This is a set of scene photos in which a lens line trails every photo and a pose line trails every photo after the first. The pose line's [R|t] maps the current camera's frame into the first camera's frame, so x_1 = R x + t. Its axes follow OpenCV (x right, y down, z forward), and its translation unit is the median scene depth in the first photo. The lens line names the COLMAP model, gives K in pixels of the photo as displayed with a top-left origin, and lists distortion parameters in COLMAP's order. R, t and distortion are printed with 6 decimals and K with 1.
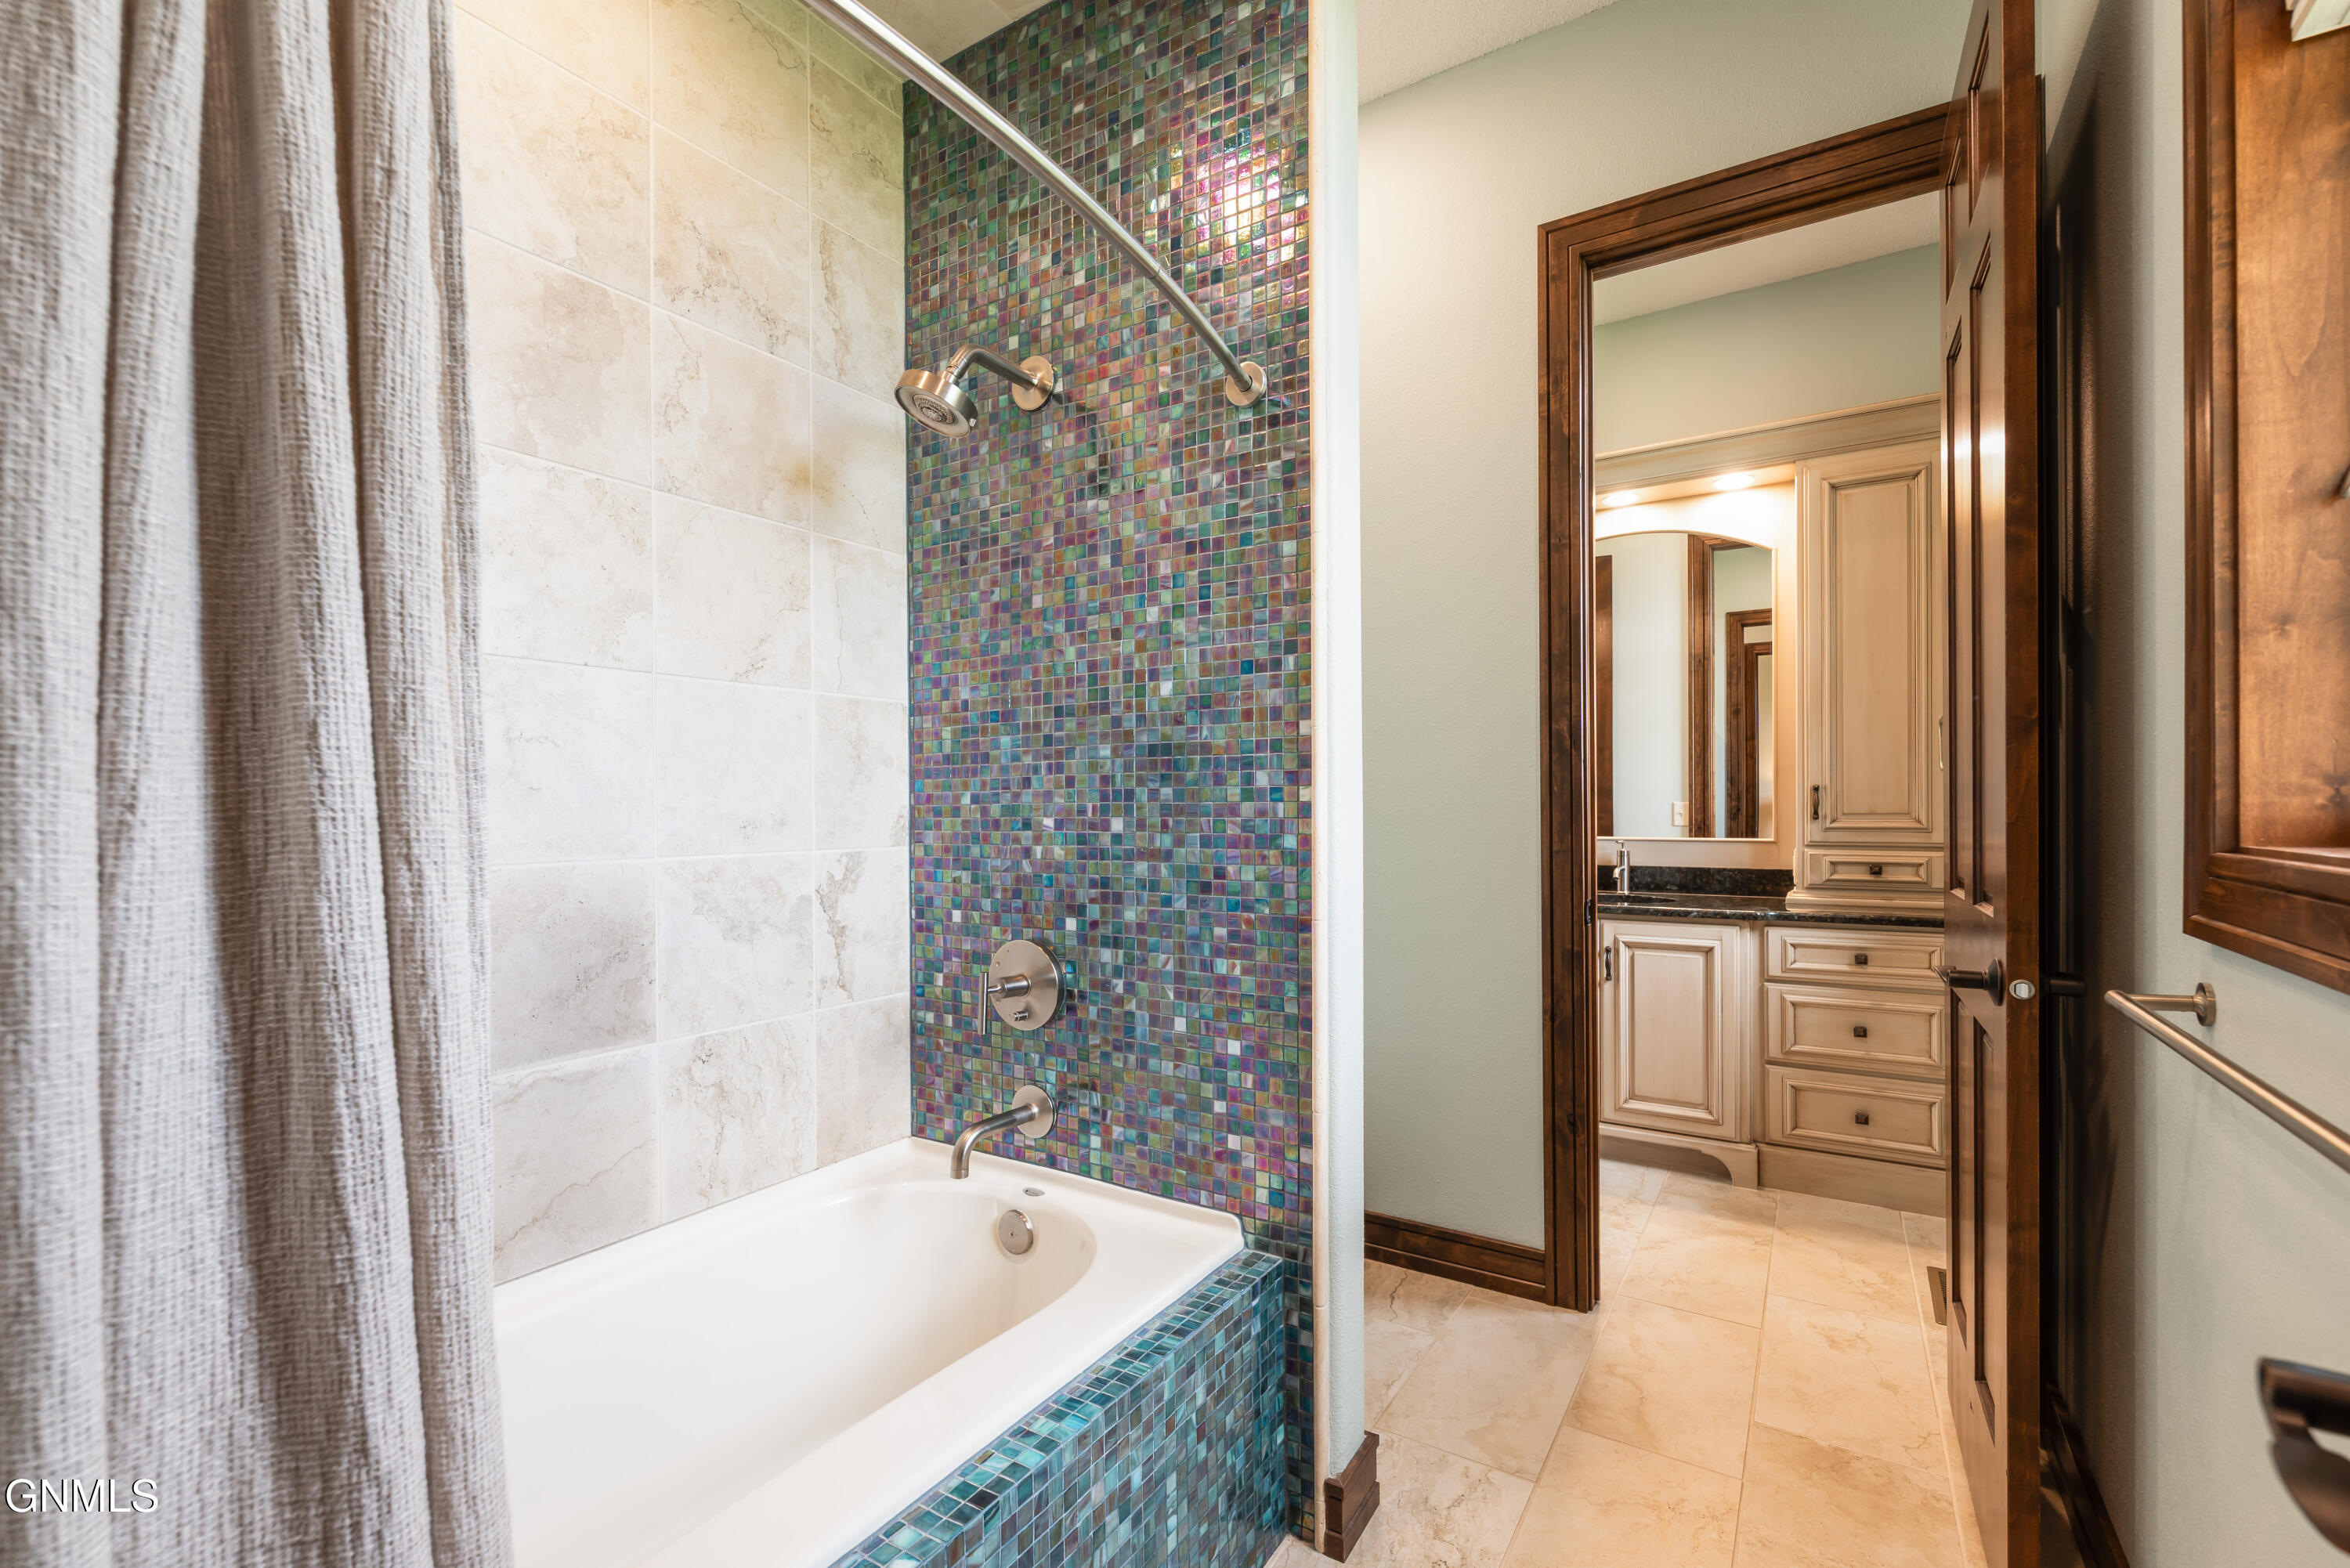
lens RADIAL K [[1003.8, 0, 1170.3], [0, 1003.8, 825.4], [0, 0, 1]] dist [-0.002619, 0.000001]
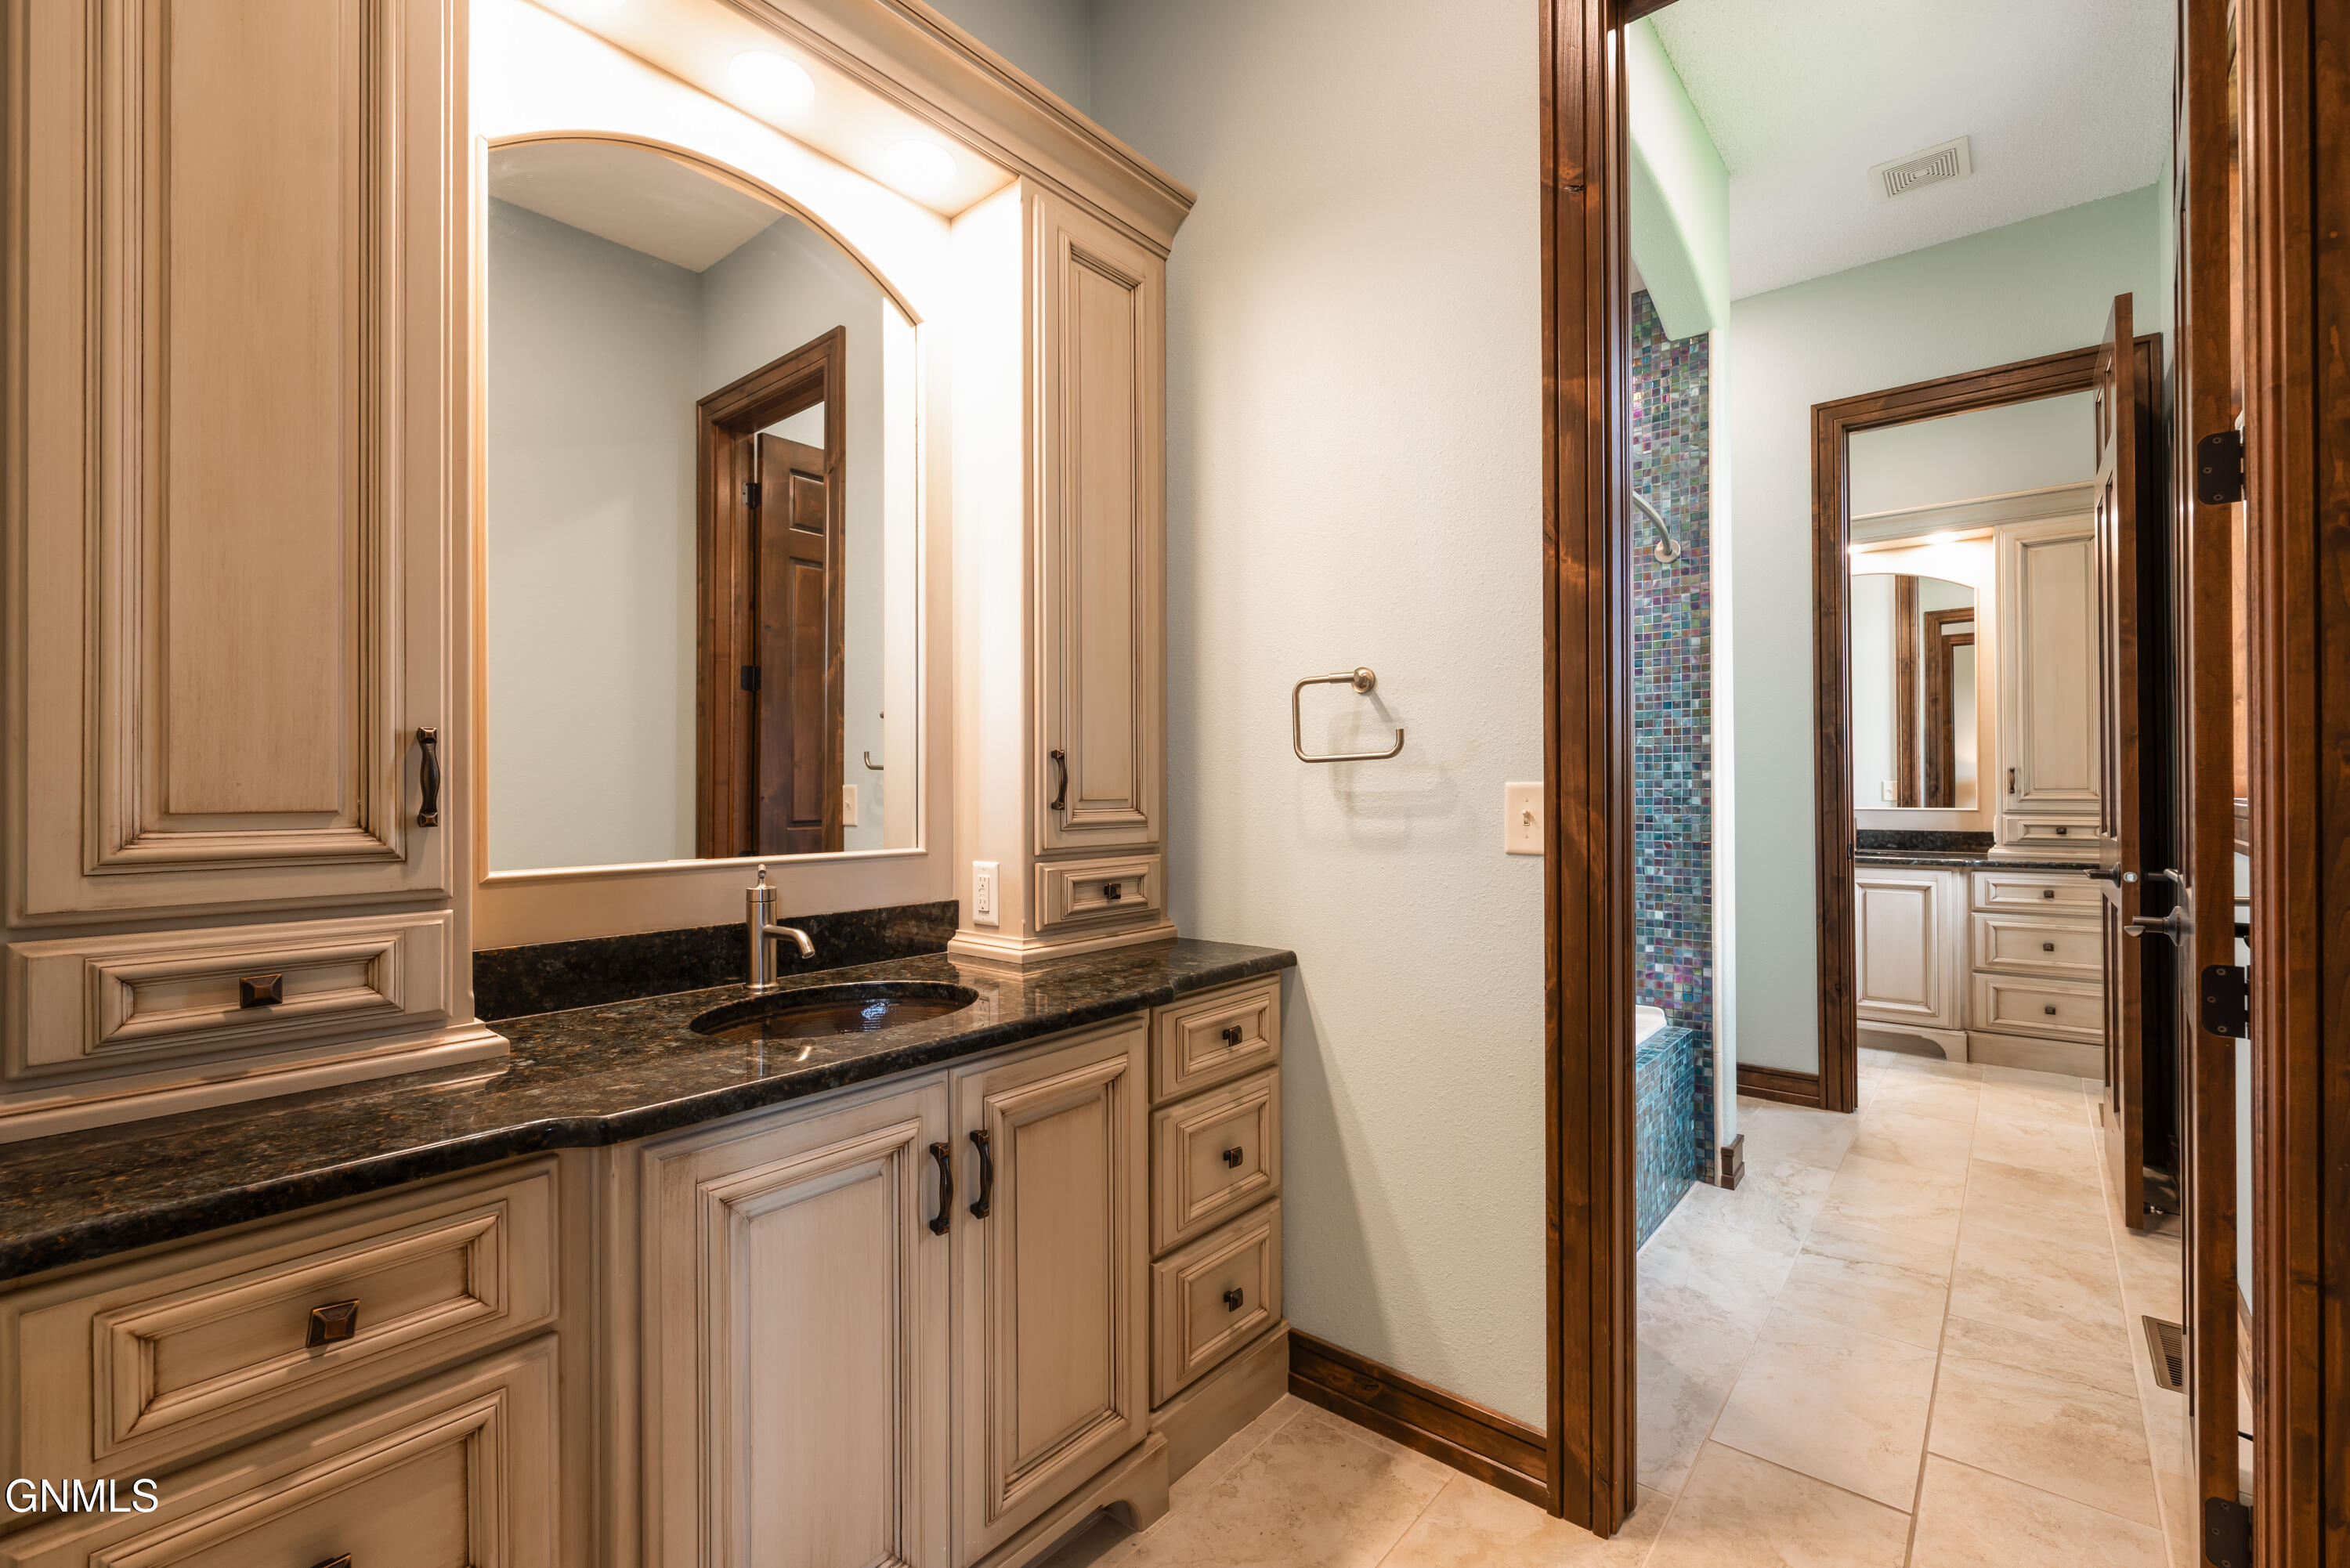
lens RADIAL K [[1002.9, 0, 1175.3], [0, 1002.9, 796.3], [0, 0, 1]] dist [0.000284, -0.000976]
pose [[0.992209, 0.000829, -0.124585, -0.571148], [-0.002109, 0.999946, -0.010147, 0.026844], [0.124570, 0.010331, 0.992157, -0.895355]]
